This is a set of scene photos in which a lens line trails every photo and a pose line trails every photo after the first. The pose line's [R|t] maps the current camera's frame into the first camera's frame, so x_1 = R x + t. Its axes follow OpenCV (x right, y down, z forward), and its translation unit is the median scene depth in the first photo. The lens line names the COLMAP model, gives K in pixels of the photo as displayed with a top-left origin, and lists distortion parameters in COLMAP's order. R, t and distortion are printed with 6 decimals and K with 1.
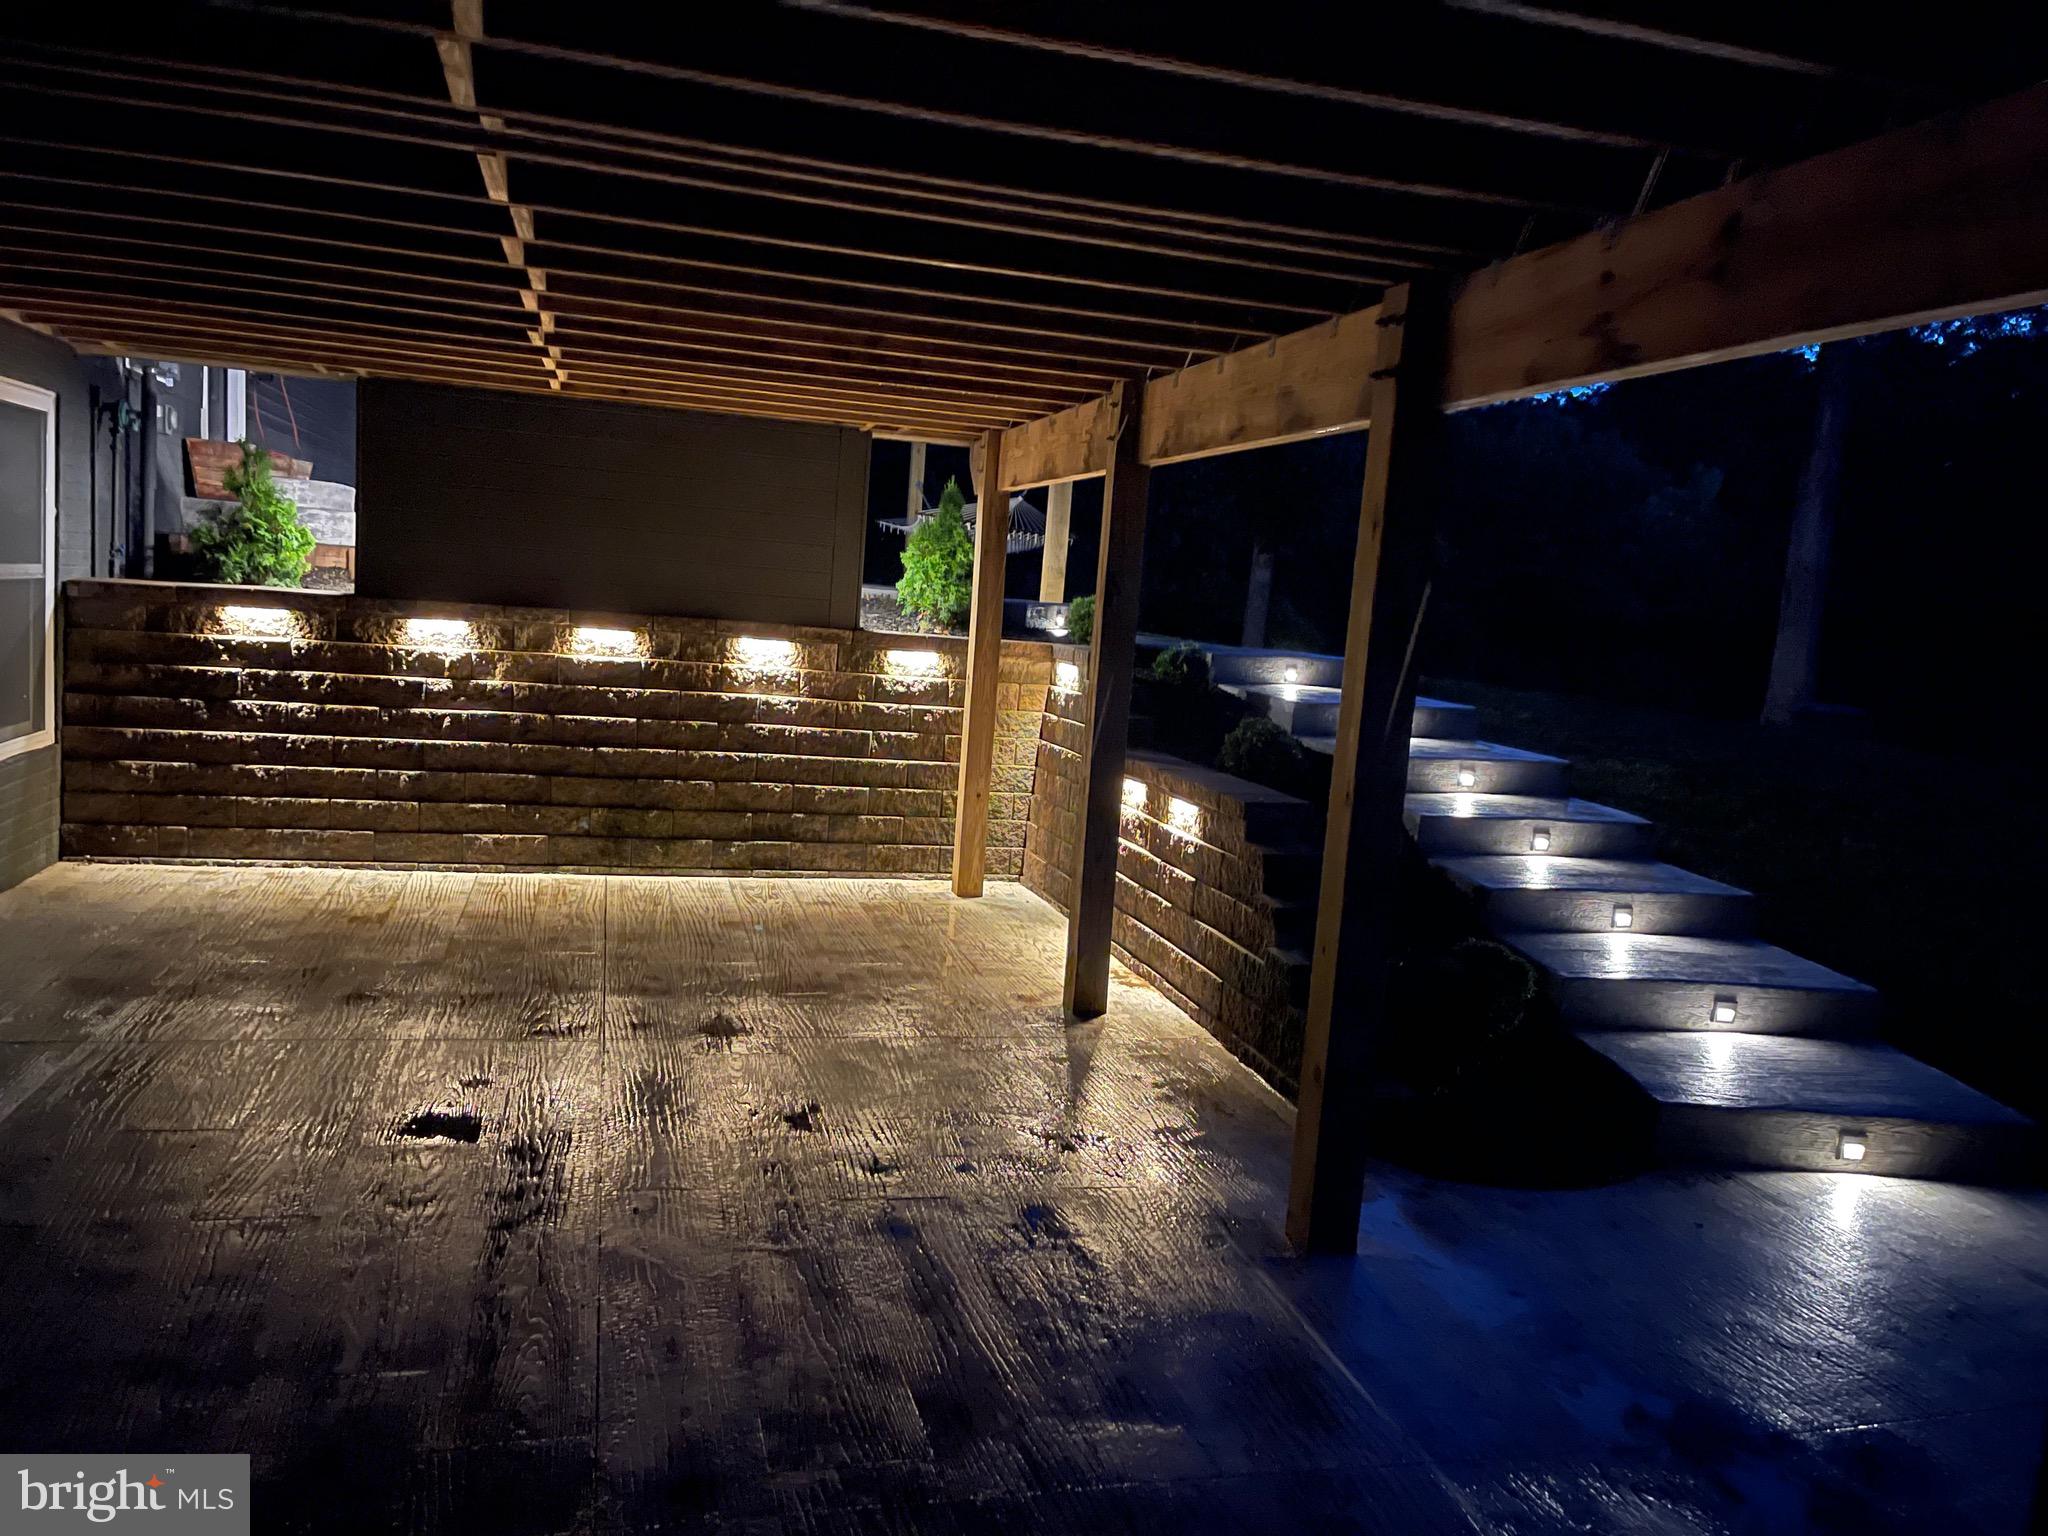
lens RADIAL K [[1556.0, 0, 1020.4], [0, 1556.0, 764.6], [0, 0, 1]] dist [0.026459, -0.003970]
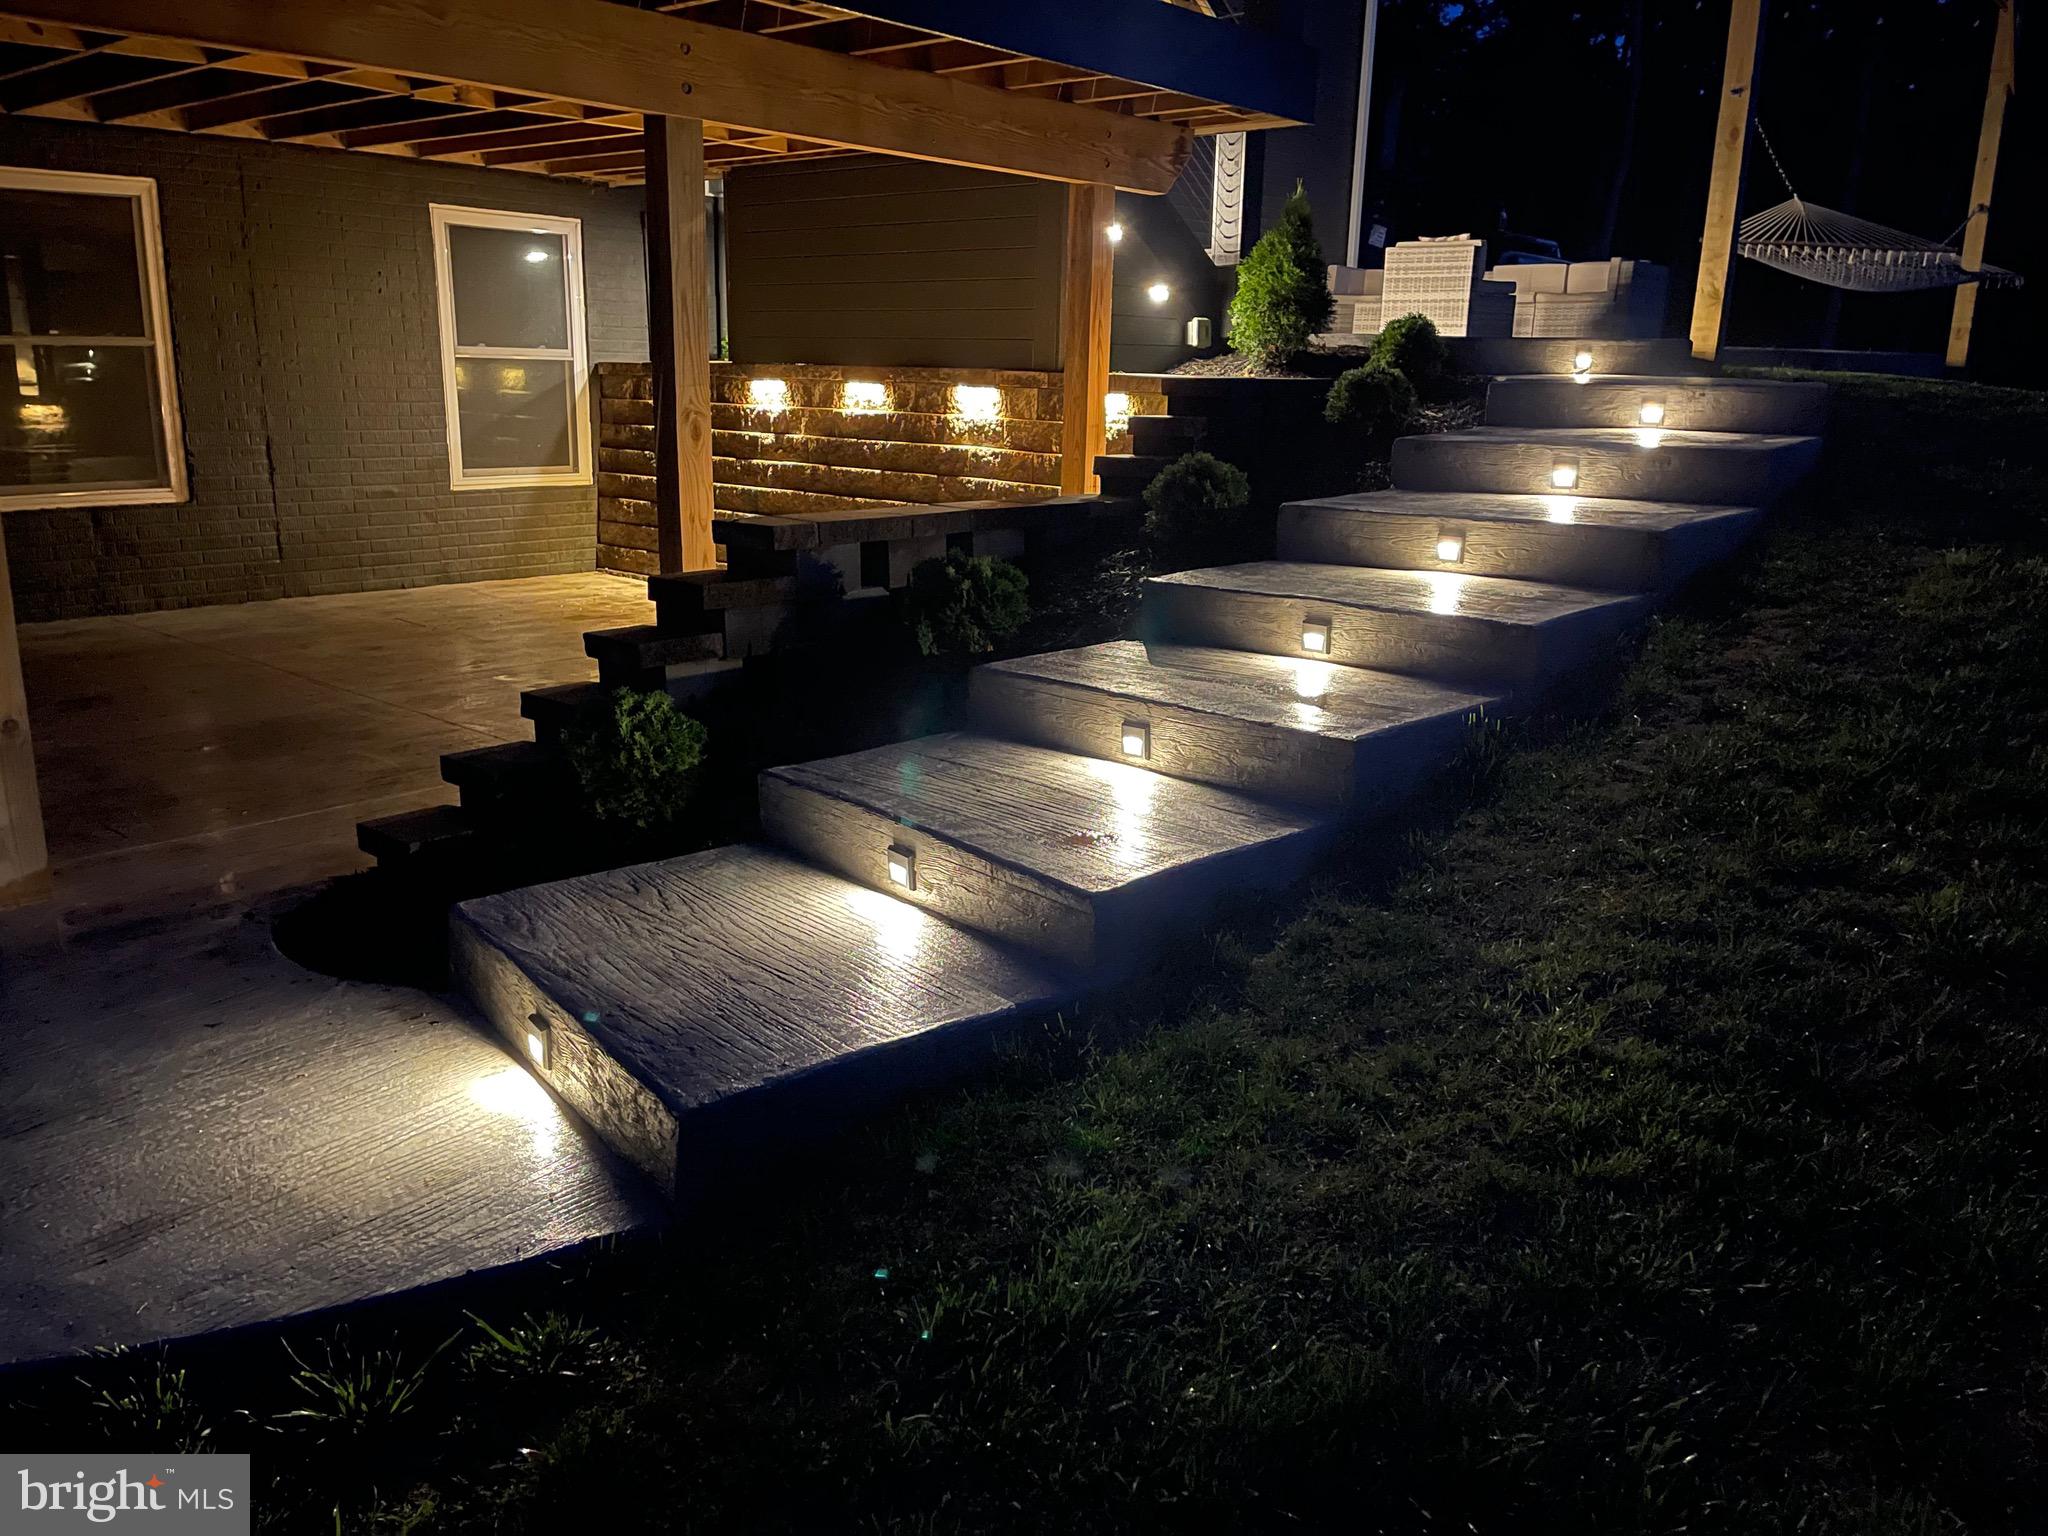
lens RADIAL K [[1556.0, 0, 1018.6], [0, 1556.0, 774.1], [0, 0, 1]] dist [0.026459, -0.003970]
pose [[0.529211, 0.150110, -0.835107, 0.703827], [-0.078547, 0.988667, 0.127938, 0.030706], [0.844847, -0.002111, 0.535004, 0.530151]]
